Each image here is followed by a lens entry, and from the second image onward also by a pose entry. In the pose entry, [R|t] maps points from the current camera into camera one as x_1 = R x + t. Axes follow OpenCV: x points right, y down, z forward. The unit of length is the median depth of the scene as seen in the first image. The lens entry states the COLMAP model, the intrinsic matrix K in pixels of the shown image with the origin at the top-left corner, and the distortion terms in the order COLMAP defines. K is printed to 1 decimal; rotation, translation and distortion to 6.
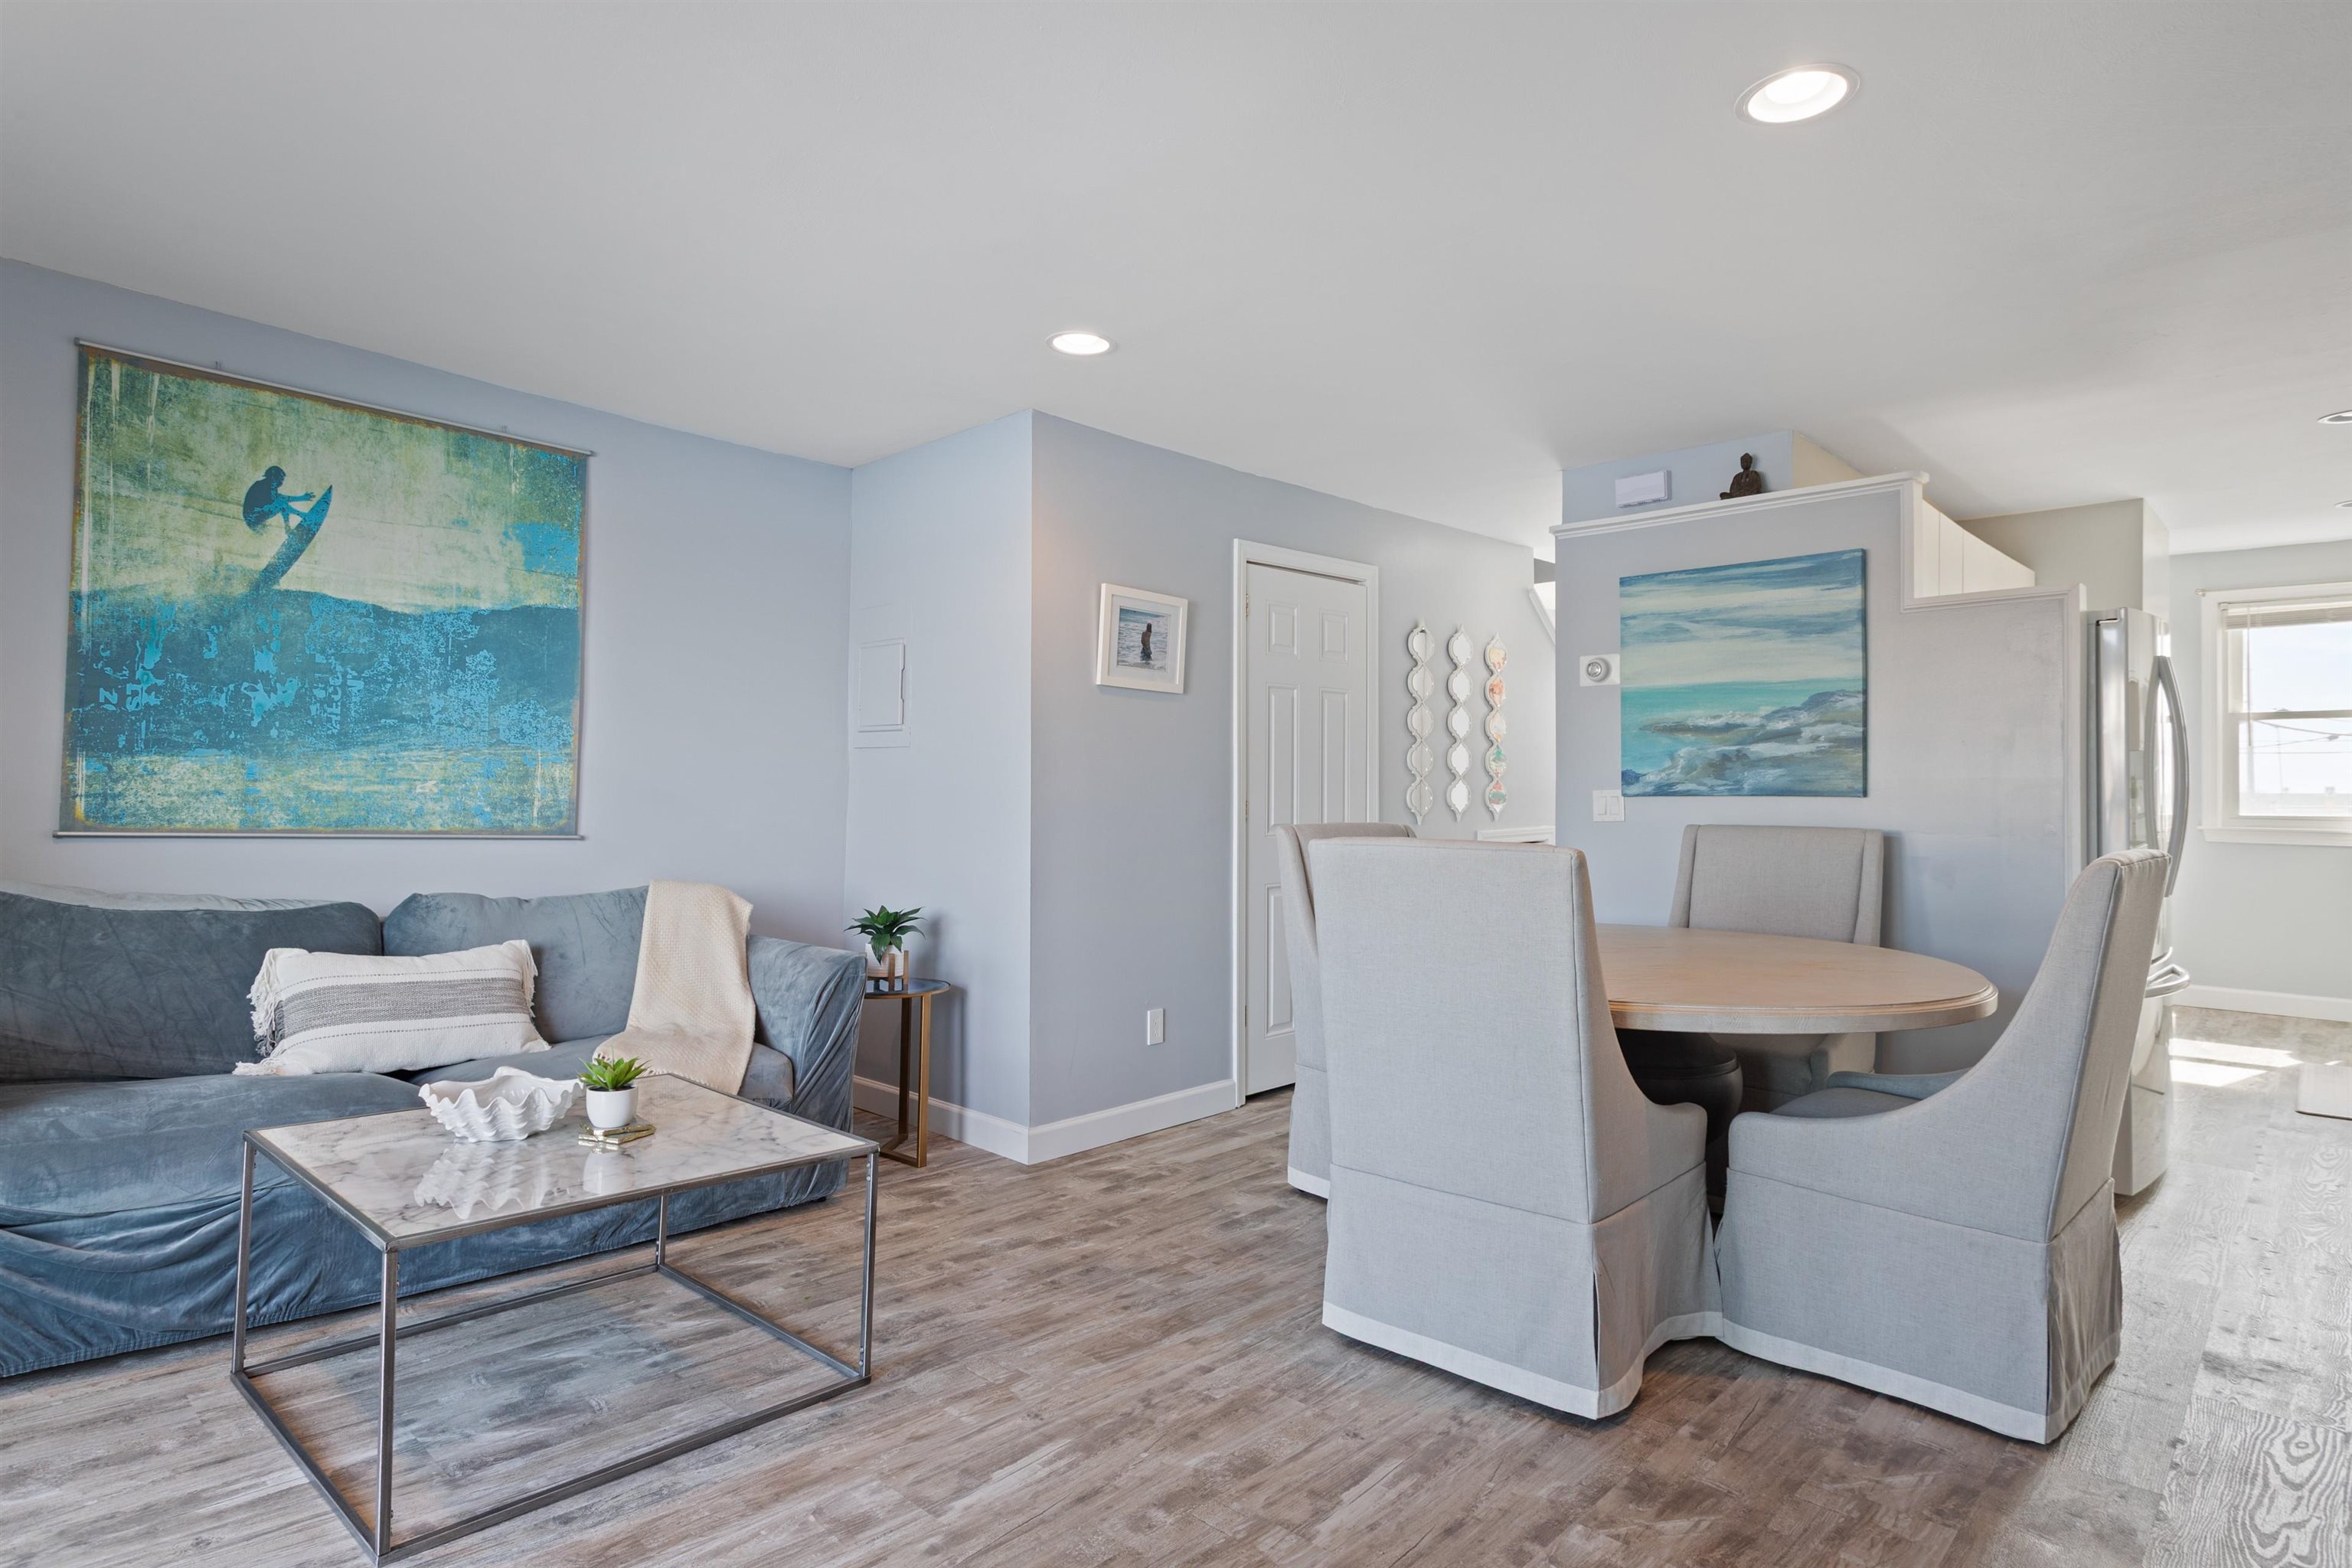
lens RADIAL K [[1276.6, 0, 1182.2], [0, 1276.6, 787.6], [0, 0, 1]] dist [-0.004401, 0.001388]
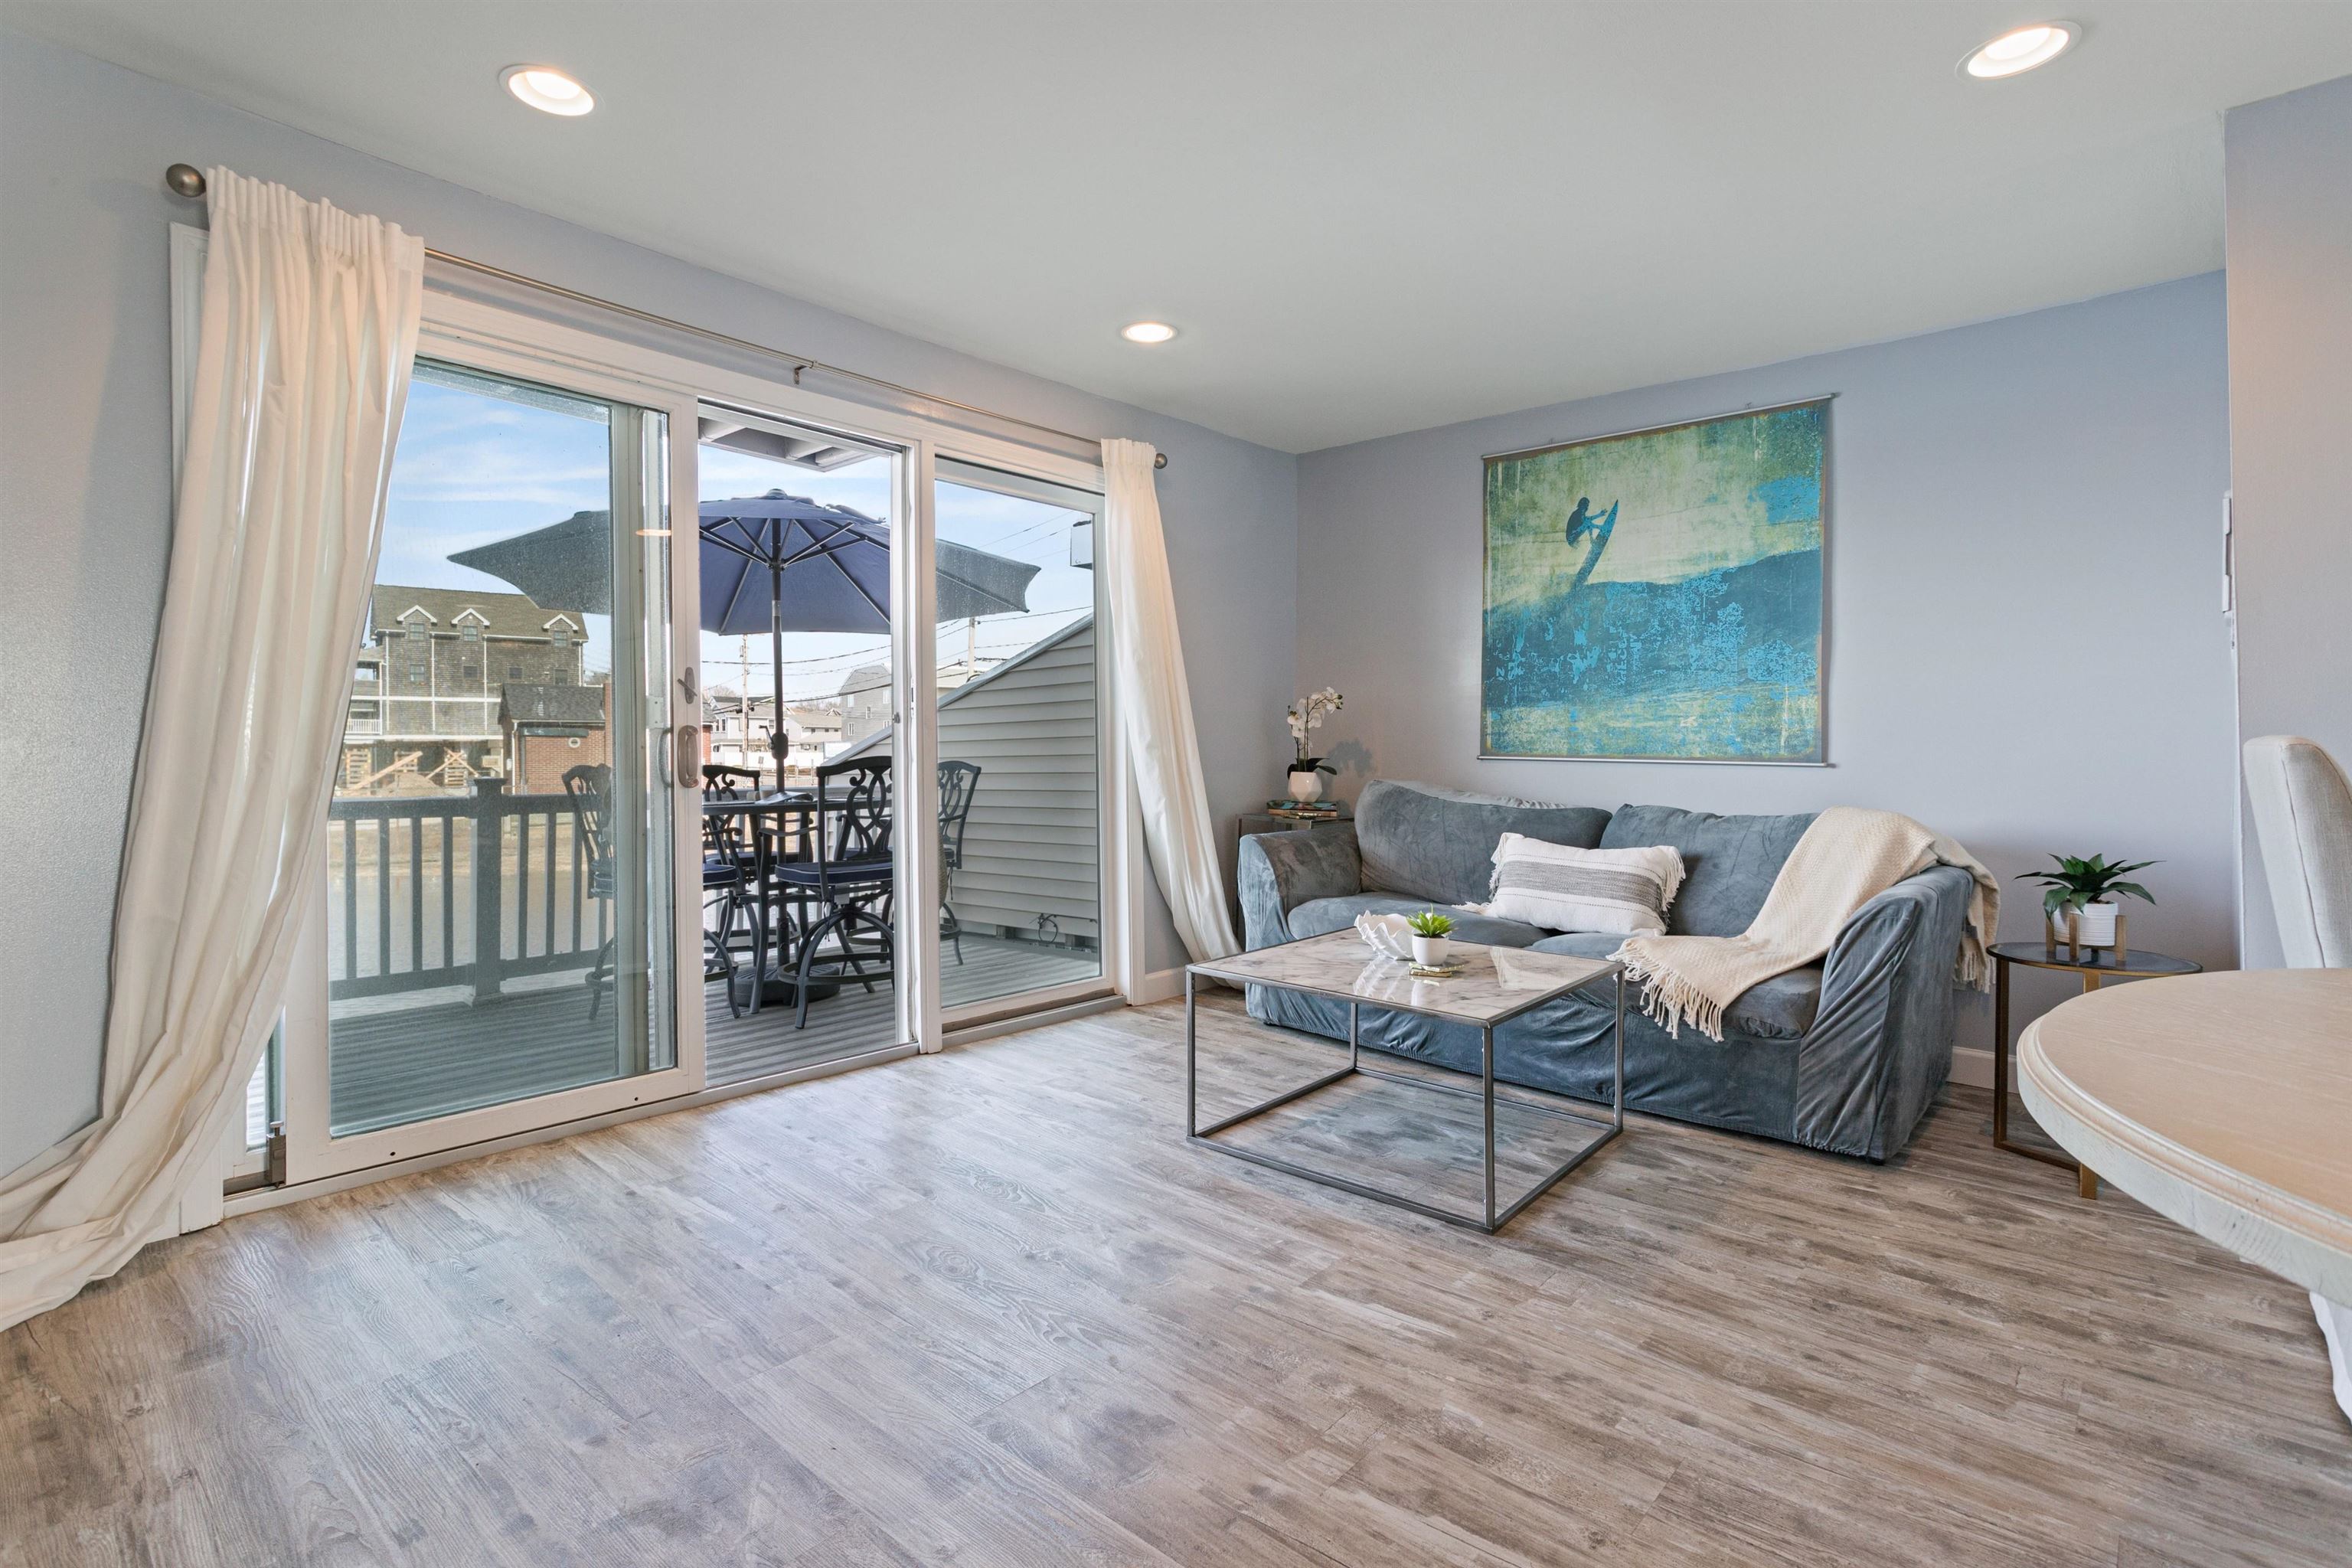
lens RADIAL K [[1144.9, 0, 1150.6], [0, 1144.9, 762.8], [0, 0, 1]] dist [0.005134, -0.000140]
pose [[0.003268, -0.003158, -0.999990, 0.551489], [0.013466, 0.999904, -0.003114, 0.038334], [0.999904, -0.013456, 0.003311, 0.512158]]
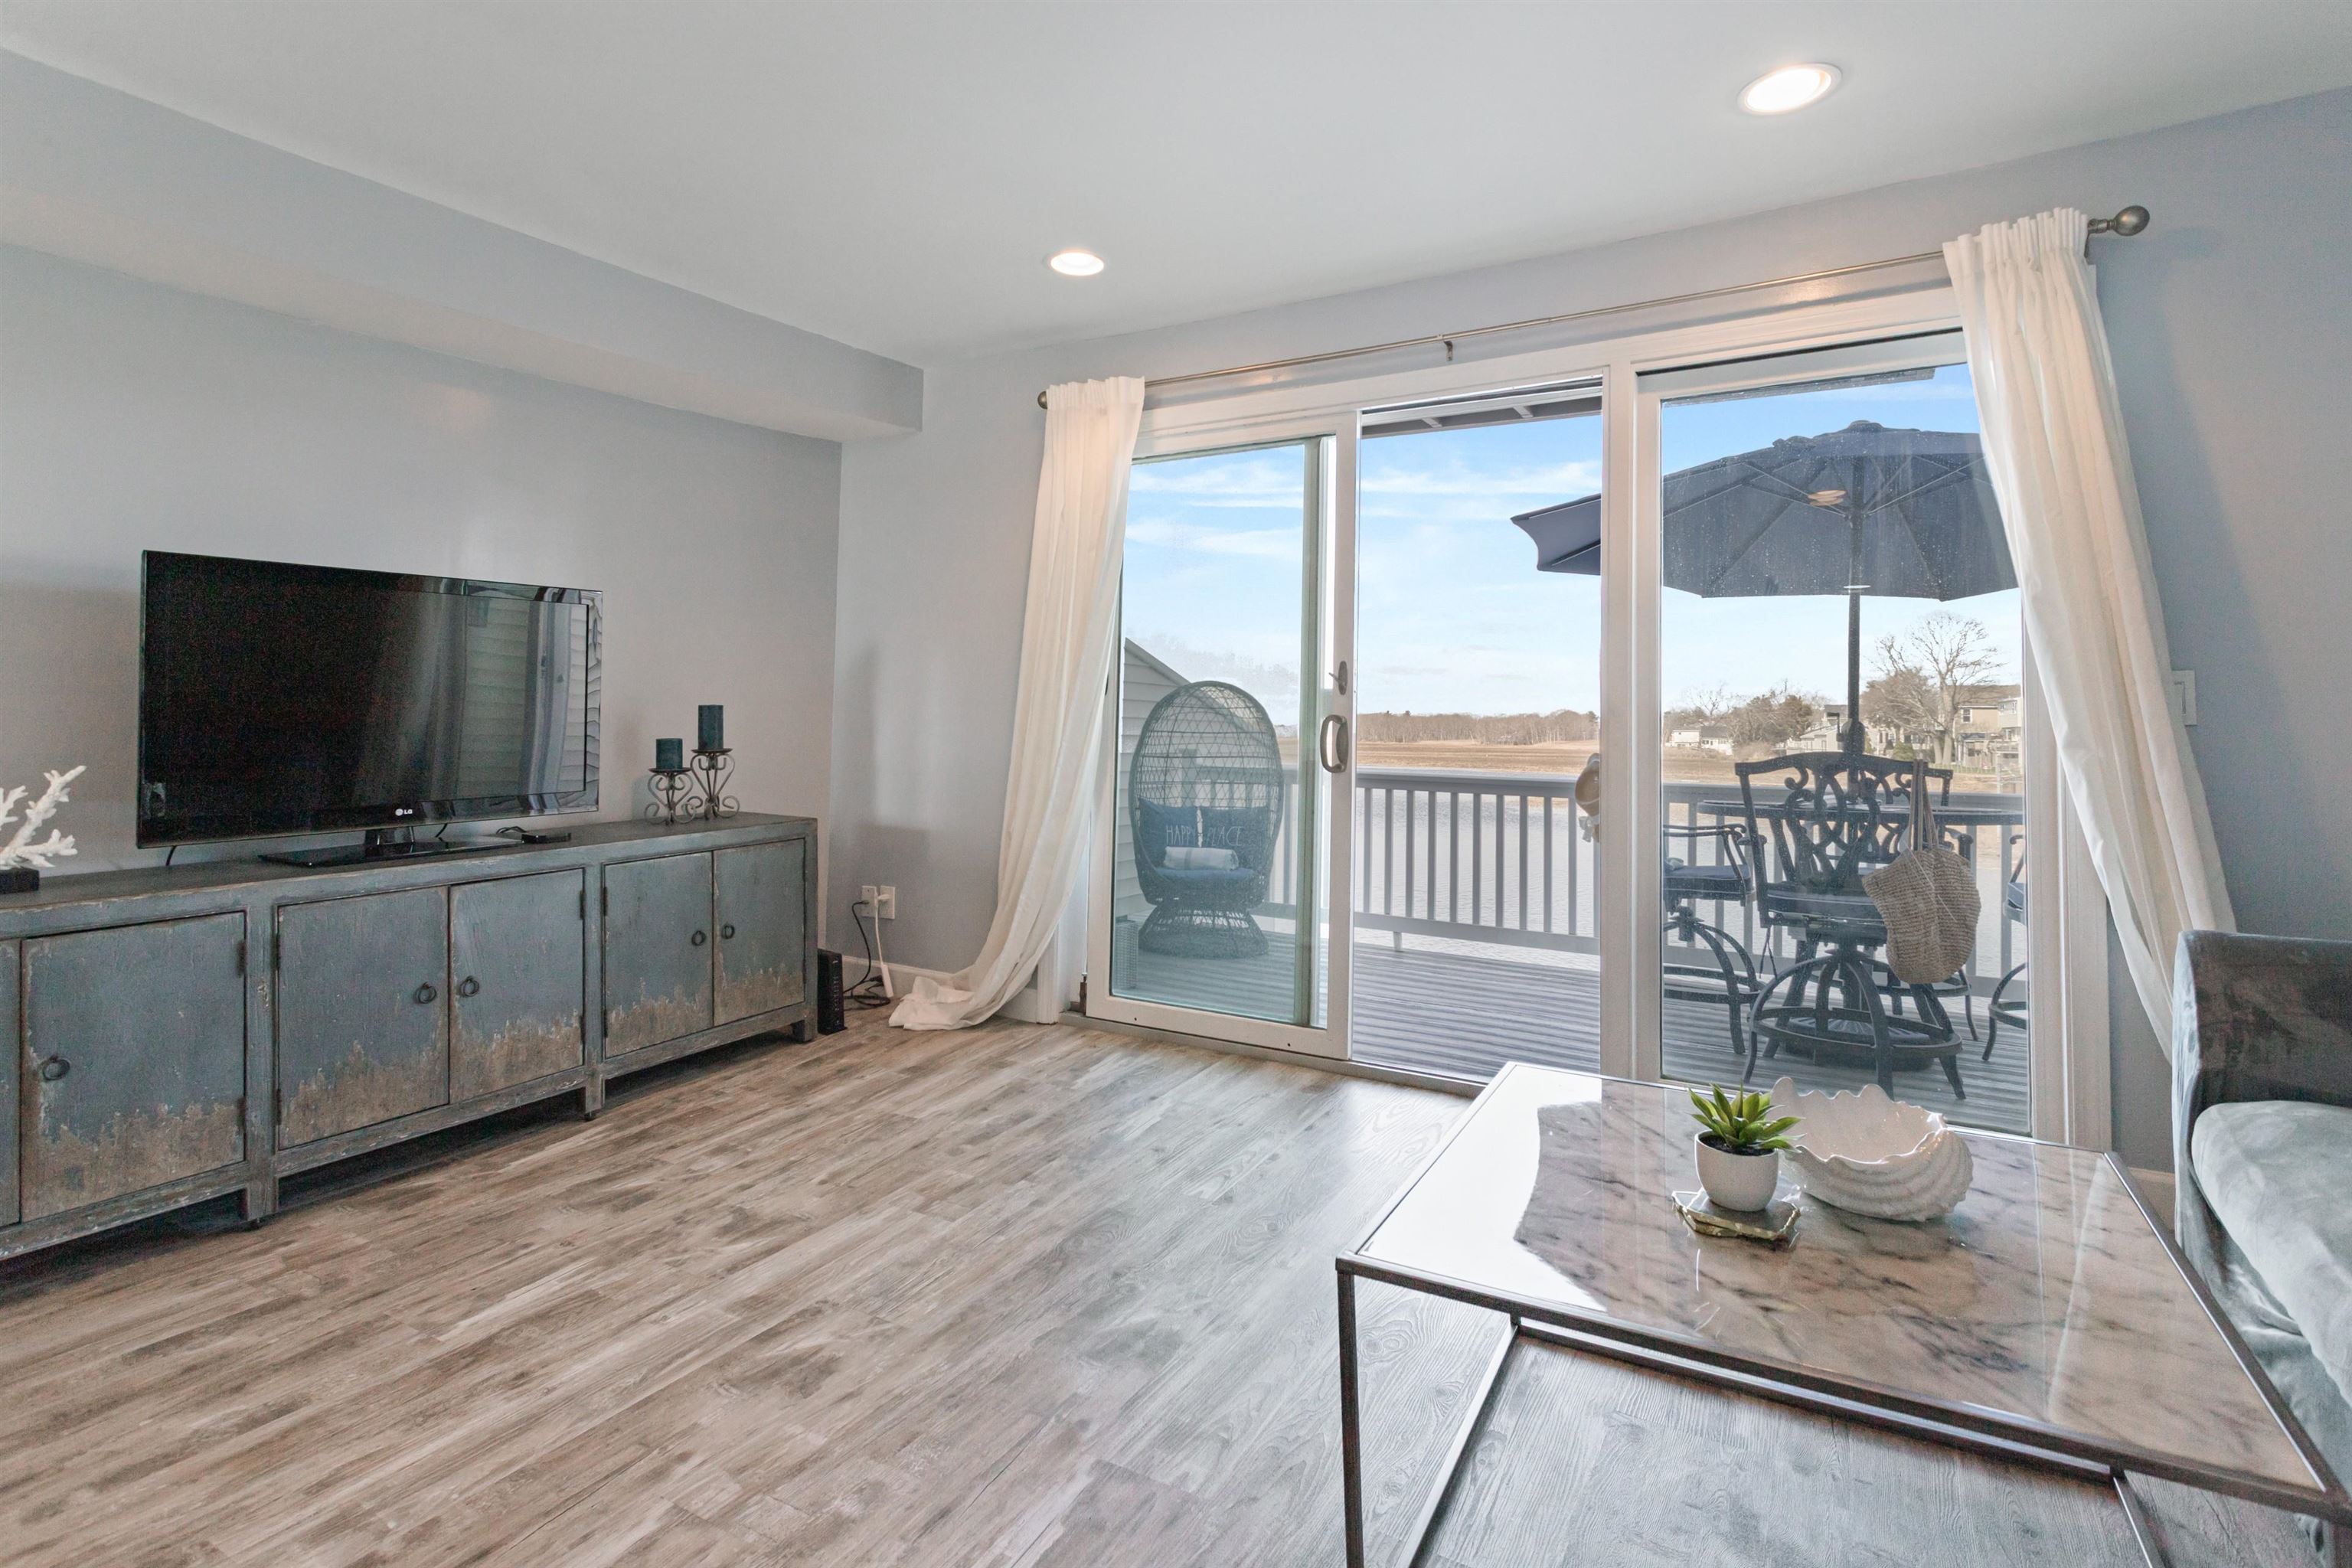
lens RADIAL K [[1144.9, 0, 1151.4], [0, 1144.9, 686.8], [0, 0, 1]] dist [0.005134, -0.000140]
pose [[-0.979391, -0.034723, -0.198968, -0.026905], [-0.024806, 0.998333, -0.052121, 0.032883], [0.200446, -0.046111, -0.978619, 1.102354]]
